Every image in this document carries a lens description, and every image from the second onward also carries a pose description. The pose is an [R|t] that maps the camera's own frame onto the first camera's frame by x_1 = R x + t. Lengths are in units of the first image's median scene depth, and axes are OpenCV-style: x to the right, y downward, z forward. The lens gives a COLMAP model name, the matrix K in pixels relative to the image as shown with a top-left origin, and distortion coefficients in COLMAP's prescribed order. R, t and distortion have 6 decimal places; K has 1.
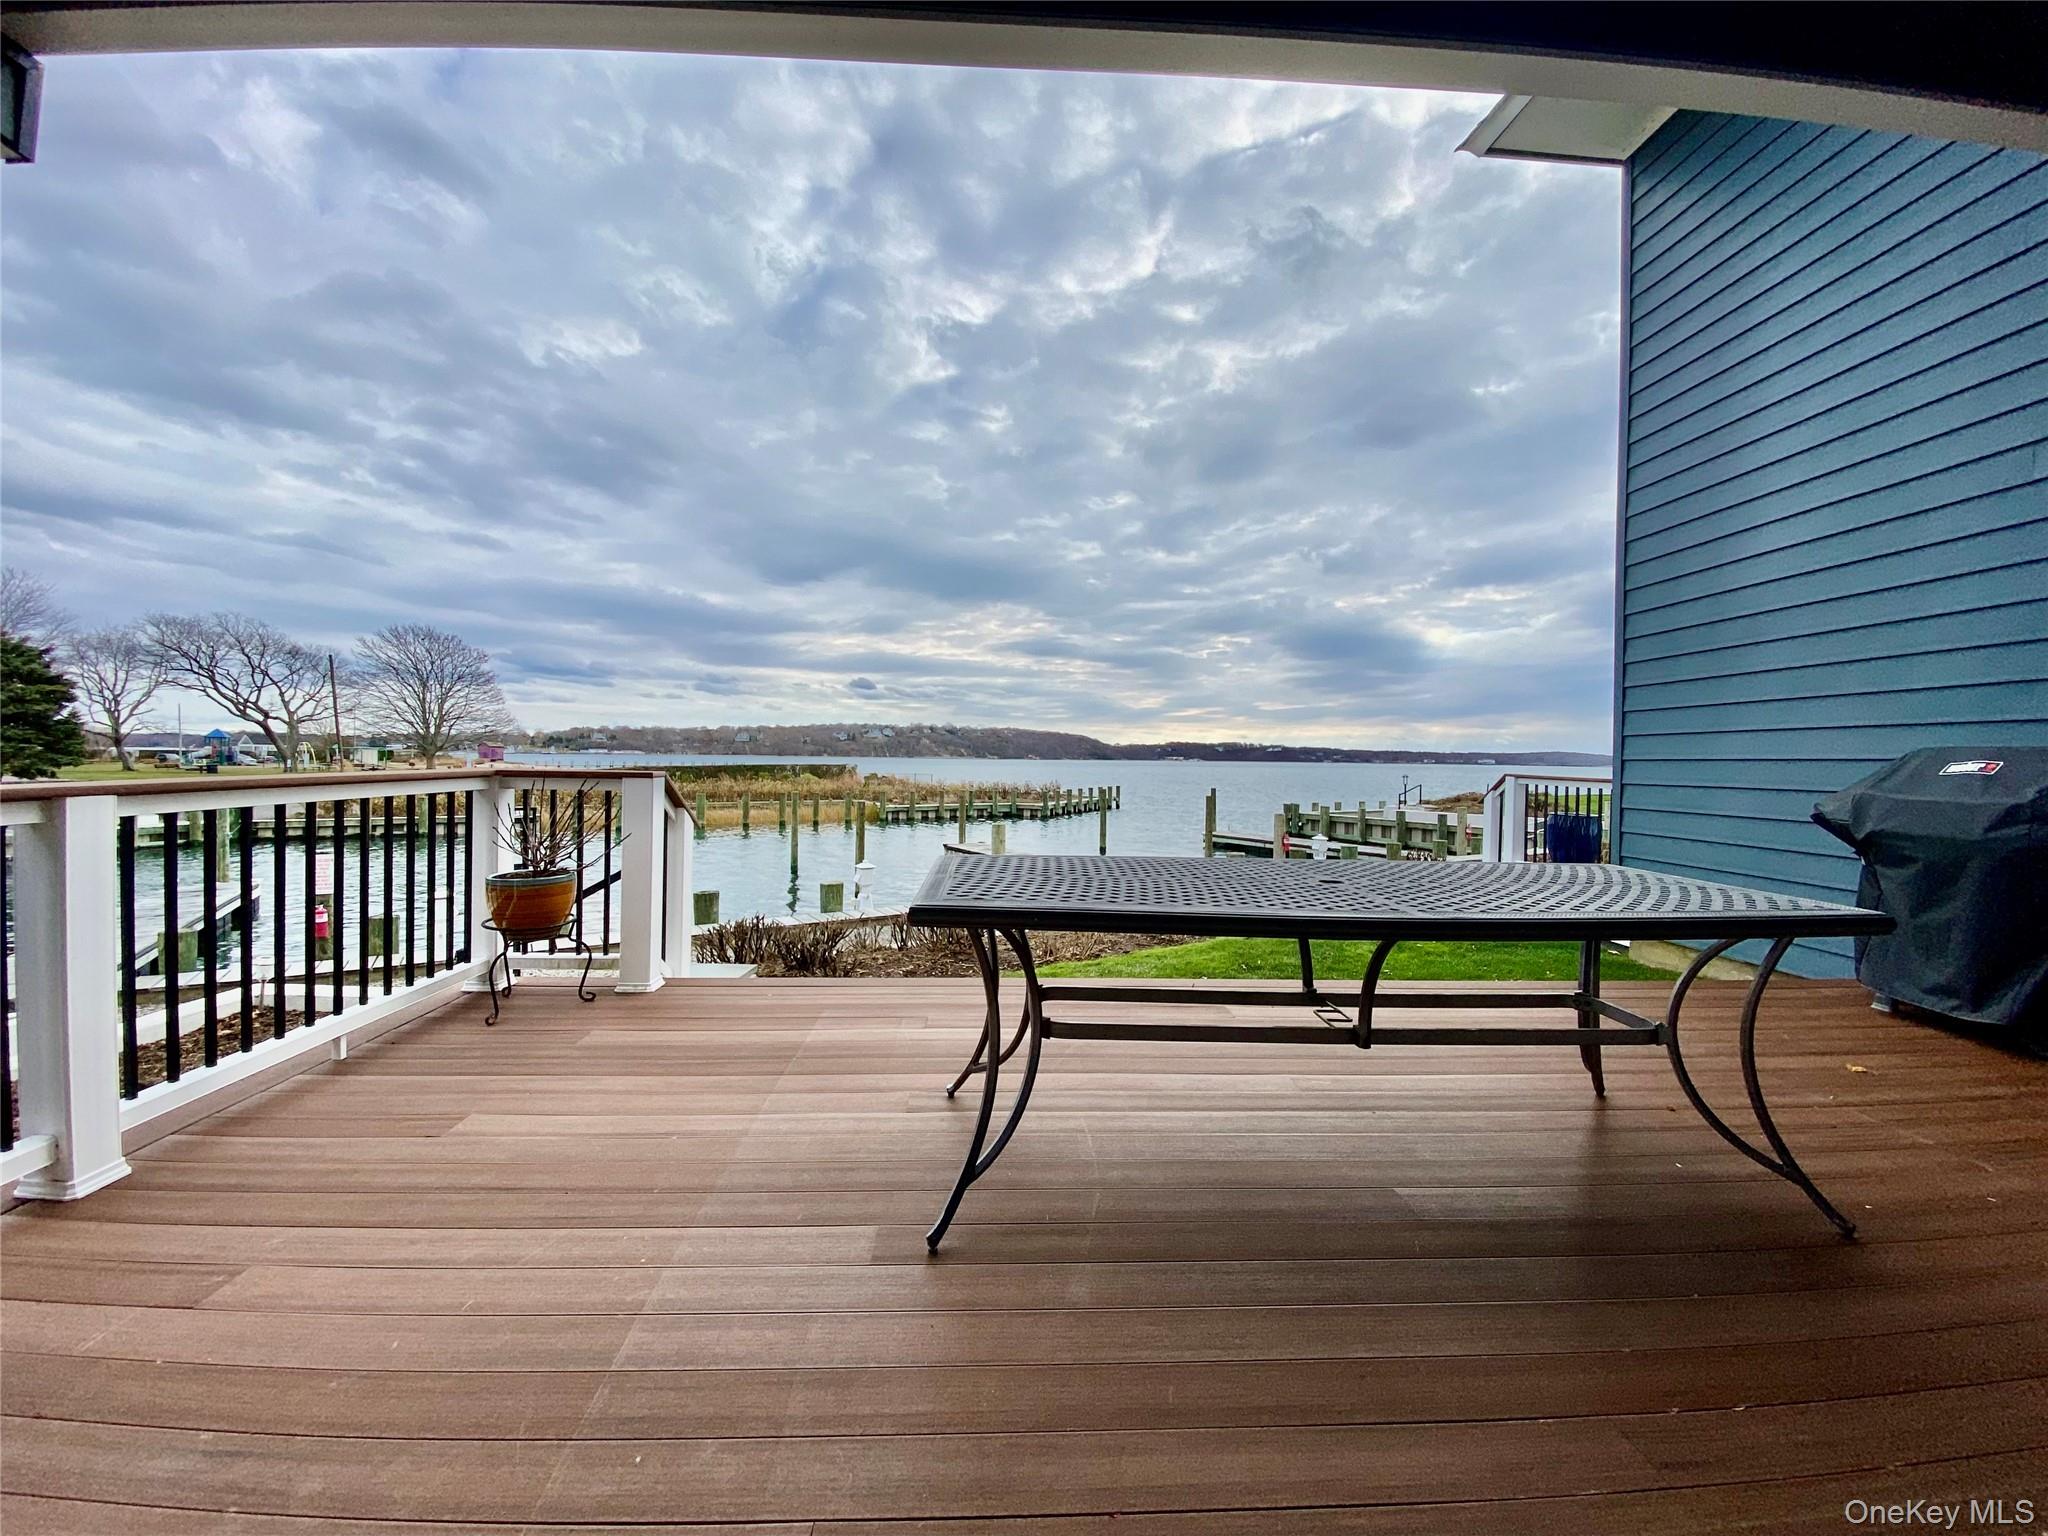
lens RADIAL K [[830.8, 0, 1045.8], [0, 830.8, 764.2], [0, 0, 1]] dist [-0.002279, -0.010956]
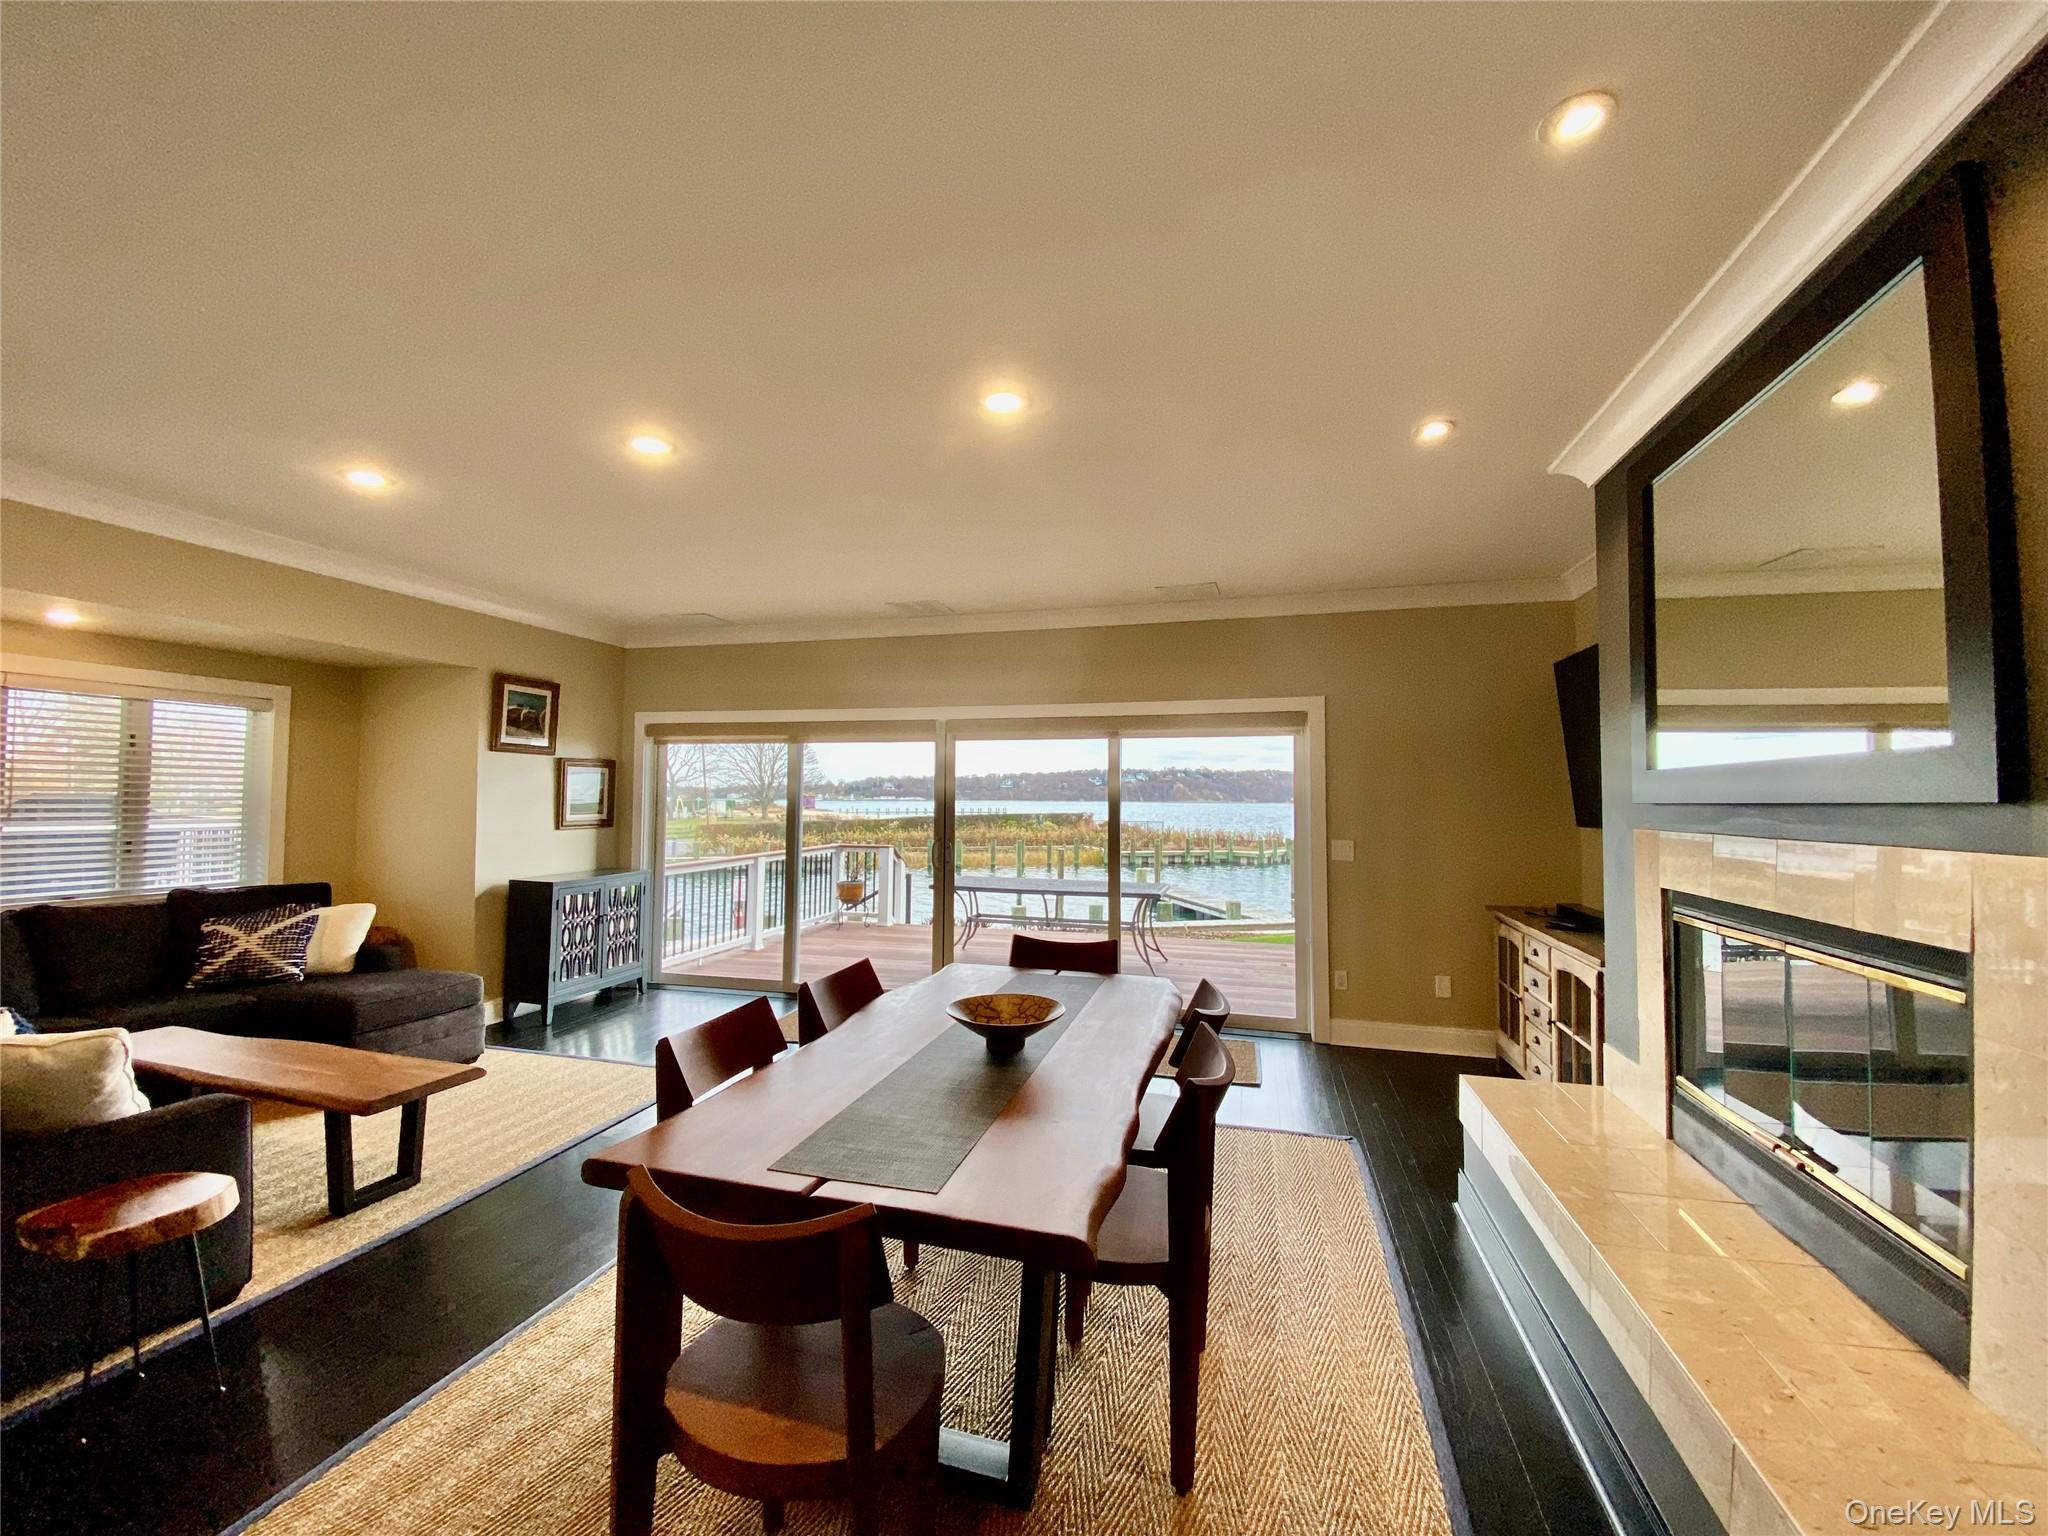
lens RADIAL K [[830.8, 0, 1030.6], [0, 830.8, 765.6], [0, 0, 1]] dist [-0.002279, -0.010956]
pose [[0.948226, -0.019167, -0.317017, 0.056018], [0.002930, 0.998663, -0.051617, -0.007489], [0.317583, 0.048016, 0.947014, -0.096818]]
